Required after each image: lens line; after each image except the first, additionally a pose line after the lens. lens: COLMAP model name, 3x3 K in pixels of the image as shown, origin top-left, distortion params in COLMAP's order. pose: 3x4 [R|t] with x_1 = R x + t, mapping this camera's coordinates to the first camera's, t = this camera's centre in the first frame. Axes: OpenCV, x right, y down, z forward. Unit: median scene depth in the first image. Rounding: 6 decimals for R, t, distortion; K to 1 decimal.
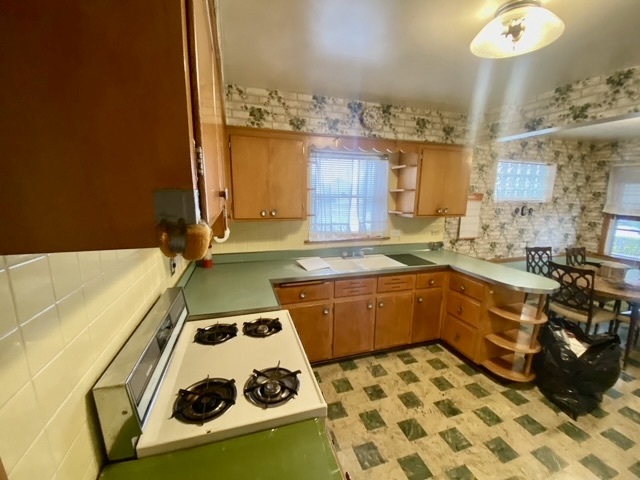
lens RADIAL K [[259.4, 0, 317.1], [0, 259.4, 240.5], [0, 0, 1]] dist [0.019957, -0.019523]
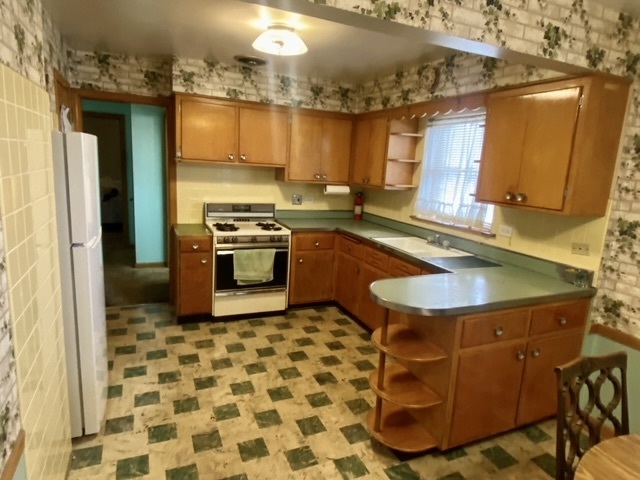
lens RADIAL K [[389.3, 0, 320.3], [0, 389.3, 238.3], [0, 0, 1]] dist [0.044365, -0.066963]
pose [[0.110765, 0.184472, -0.976576, 1.374071], [-0.229132, 0.960891, 0.155521, -0.065574], [0.967073, 0.206539, 0.148701, 0.490569]]
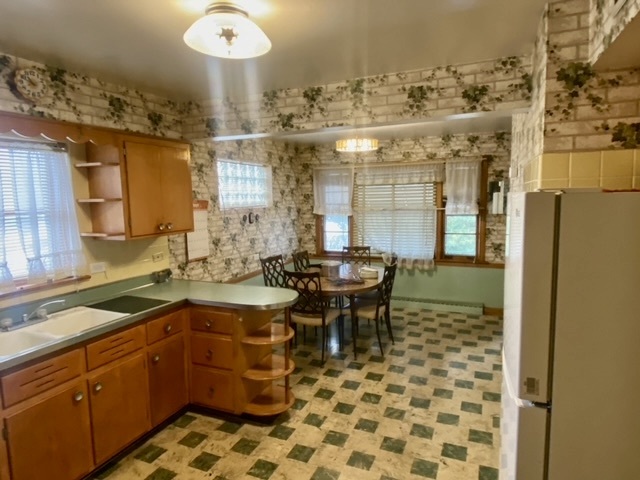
lens RADIAL K [[389.3, 0, 320.3], [0, 389.3, 238.3], [0, 0, 1]] dist [0.044365, -0.066963]
pose [[0.652559, -0.106082, 0.750275, -0.059070], [0.161131, 0.986933, -0.000602, -0.013359], [-0.740407, 0.121286, 0.661125, -0.035021]]
